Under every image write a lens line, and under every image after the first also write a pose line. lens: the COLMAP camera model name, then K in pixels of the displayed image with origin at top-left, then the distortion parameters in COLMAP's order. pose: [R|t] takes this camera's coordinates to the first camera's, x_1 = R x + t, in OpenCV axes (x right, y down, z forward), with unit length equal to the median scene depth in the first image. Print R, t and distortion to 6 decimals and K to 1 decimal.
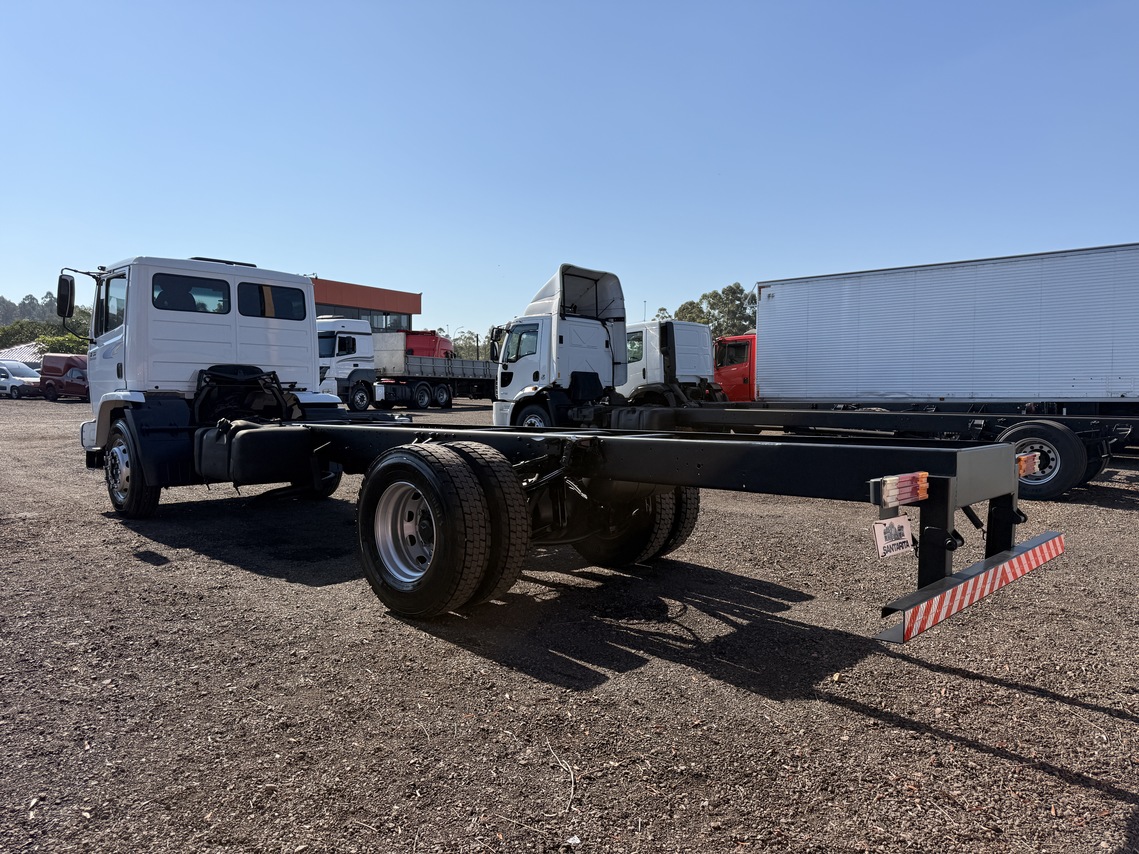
lens RADIAL K [[800.3, 0, 575.2], [0, 800.3, 431.0], [0, 0, 1]] dist [0.124788, -0.169122]
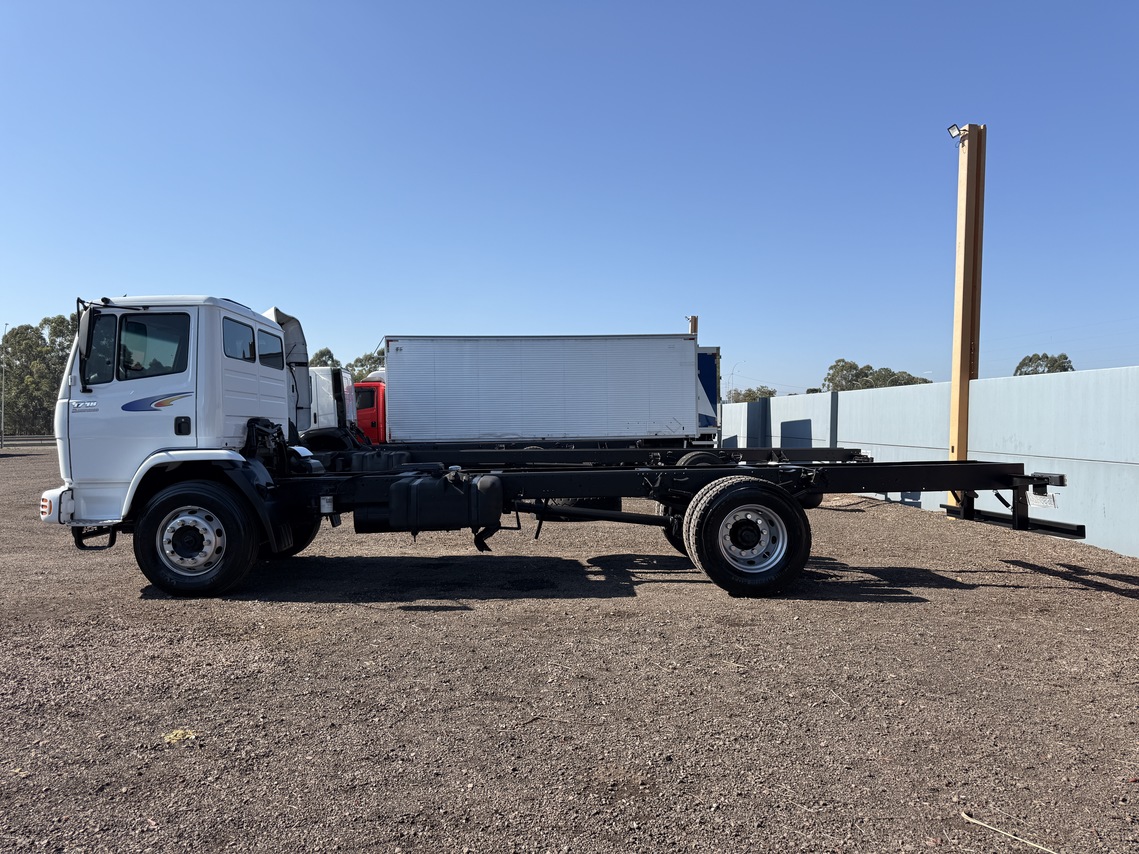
lens RADIAL K [[796.4, 0, 577.7], [0, 796.4, 430.1], [0, 0, 1]] dist [0.096459, -0.162728]
pose [[0.699896, -0.010980, 0.714161, -0.424497], [0.044968, 0.998576, -0.028718, -0.013219], [-0.712828, 0.052214, 0.699393, 0.057201]]
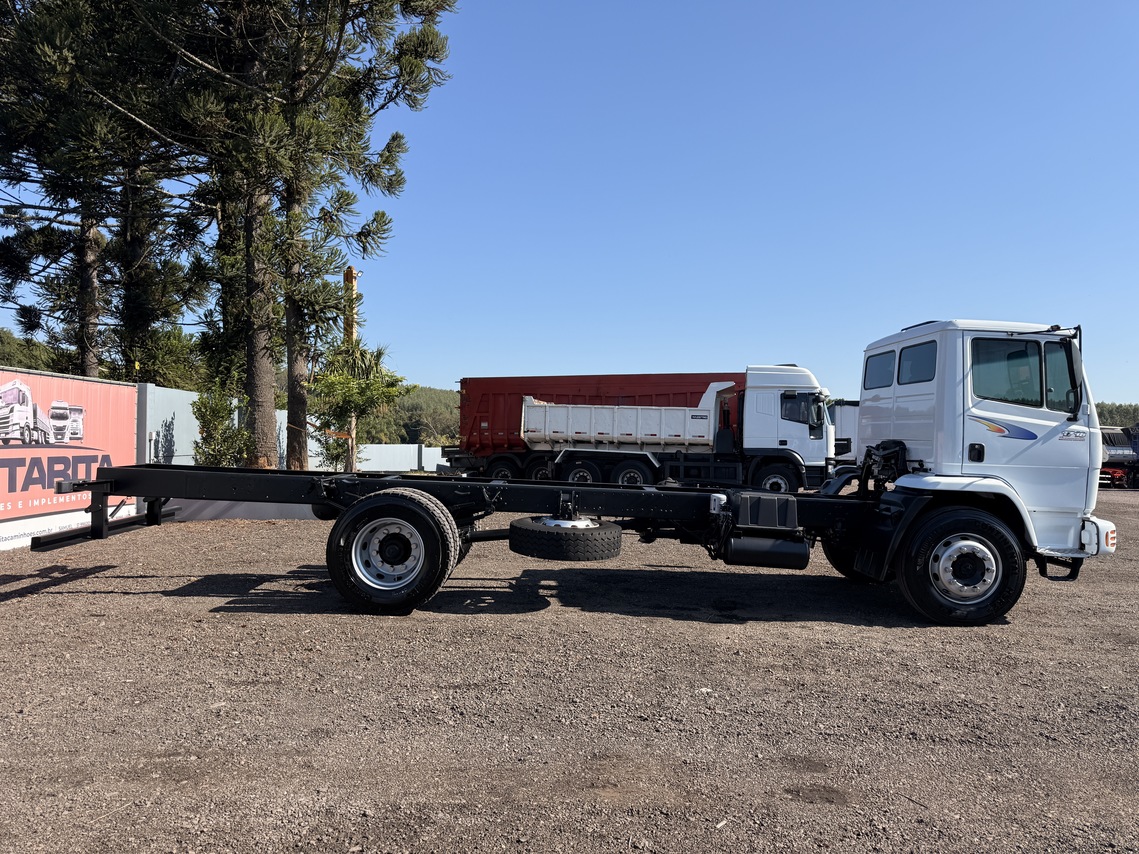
lens RADIAL K [[800.3, 0, 575.2], [0, 800.3, 431.0], [0, 0, 1]] dist [0.124788, -0.169122]
pose [[-0.722377, -0.032797, -0.690721, 0.245441], [-0.071928, 0.997020, 0.027883, -0.047605], [0.687748, 0.069824, -0.722584, 0.739595]]
